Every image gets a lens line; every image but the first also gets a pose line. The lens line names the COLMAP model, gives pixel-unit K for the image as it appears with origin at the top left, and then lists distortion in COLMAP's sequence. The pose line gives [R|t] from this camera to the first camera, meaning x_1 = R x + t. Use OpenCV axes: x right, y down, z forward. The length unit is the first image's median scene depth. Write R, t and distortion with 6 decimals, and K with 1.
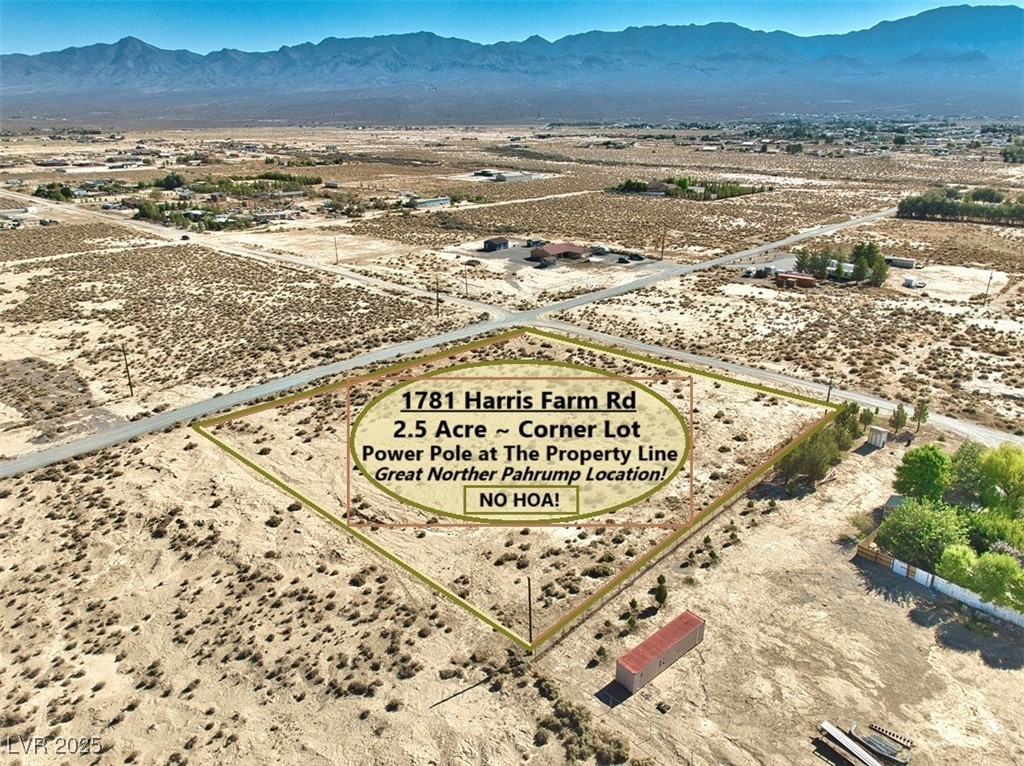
lens RADIAL K [[714.3, 0, 511.8], [0, 714.3, 386.8], [0, 0, 1]] dist [-0.015374, 0.004515]
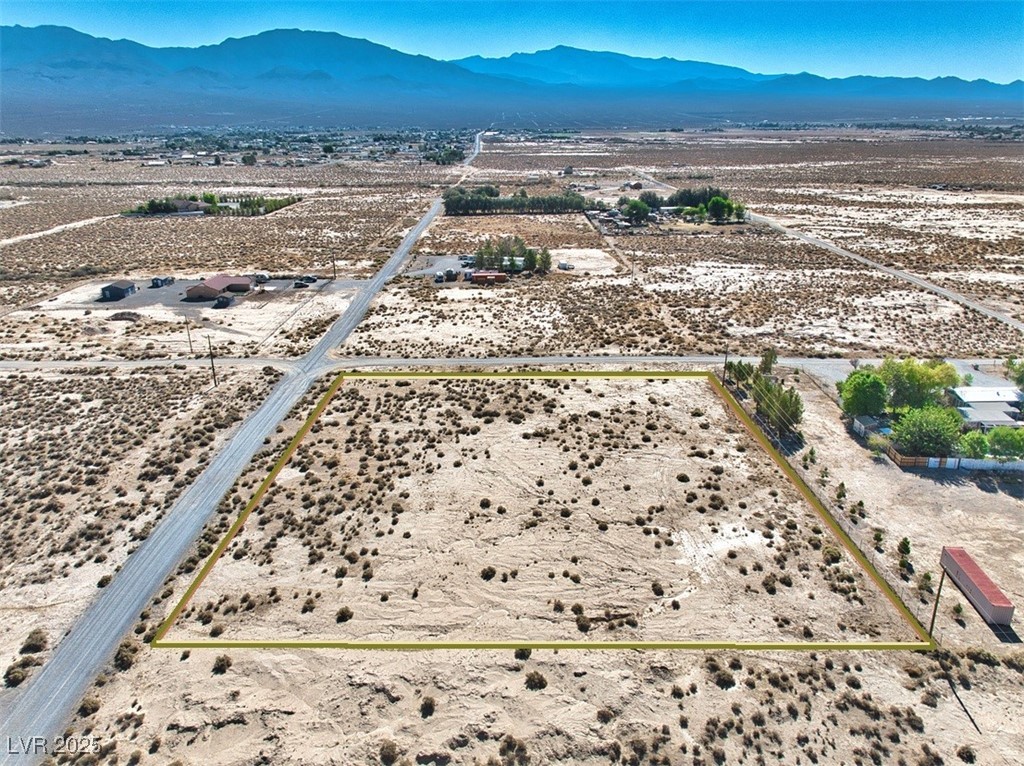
lens RADIAL K [[714.3, 0, 513.7], [0, 714.3, 375.1], [0, 0, 1]] dist [-0.015374, 0.004515]
pose [[0.720343, -0.227008, 0.655418, -0.440219], [0.246730, 0.966985, 0.063751, -0.093504], [-0.648252, 0.115788, 0.752571, 0.257472]]
